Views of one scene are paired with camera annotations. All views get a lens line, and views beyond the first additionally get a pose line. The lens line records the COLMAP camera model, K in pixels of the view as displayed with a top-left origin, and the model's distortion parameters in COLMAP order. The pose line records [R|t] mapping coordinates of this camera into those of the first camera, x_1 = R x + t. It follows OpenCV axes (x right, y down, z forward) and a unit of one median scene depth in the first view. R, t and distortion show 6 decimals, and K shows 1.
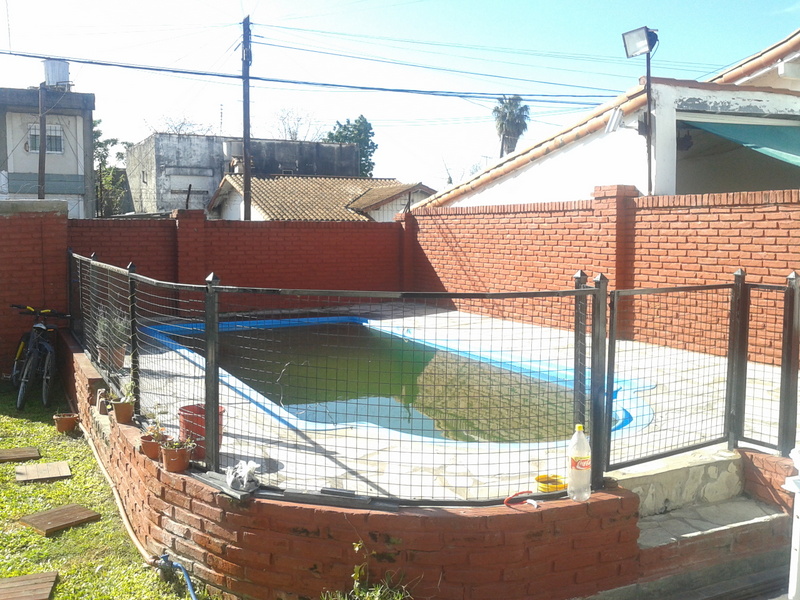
lens RADIAL K [[761.2, 0, 400.0], [0, 761.2, 300.0], [0, 0, 1]] dist [0.003297, -0.009660]
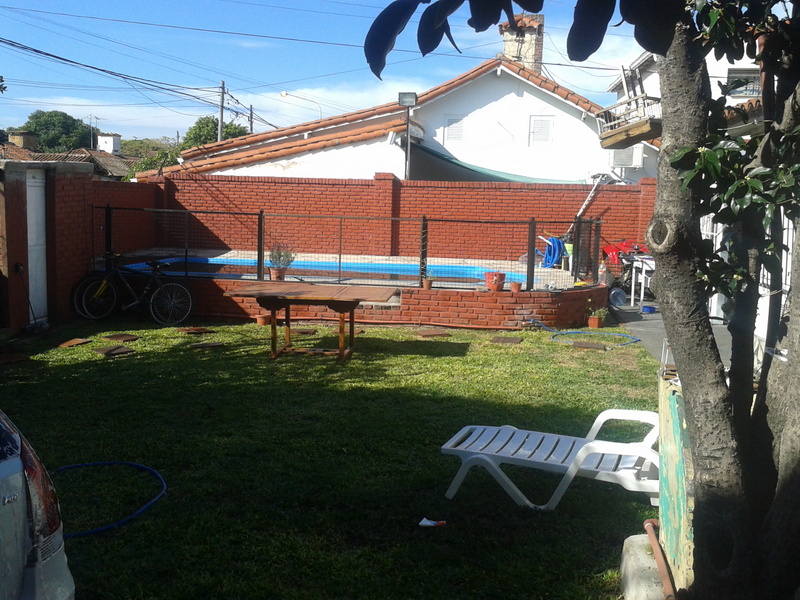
lens RADIAL K [[761.2, 0, 400.0], [0, 761.2, 300.0], [0, 0, 1]] dist [0.003297, -0.009660]
pose [[0.567895, -0.094332, 0.817678, -1.181895], [0.046211, 0.995498, 0.082752, 0.005487], [-0.821803, -0.009209, 0.569697, -0.074610]]
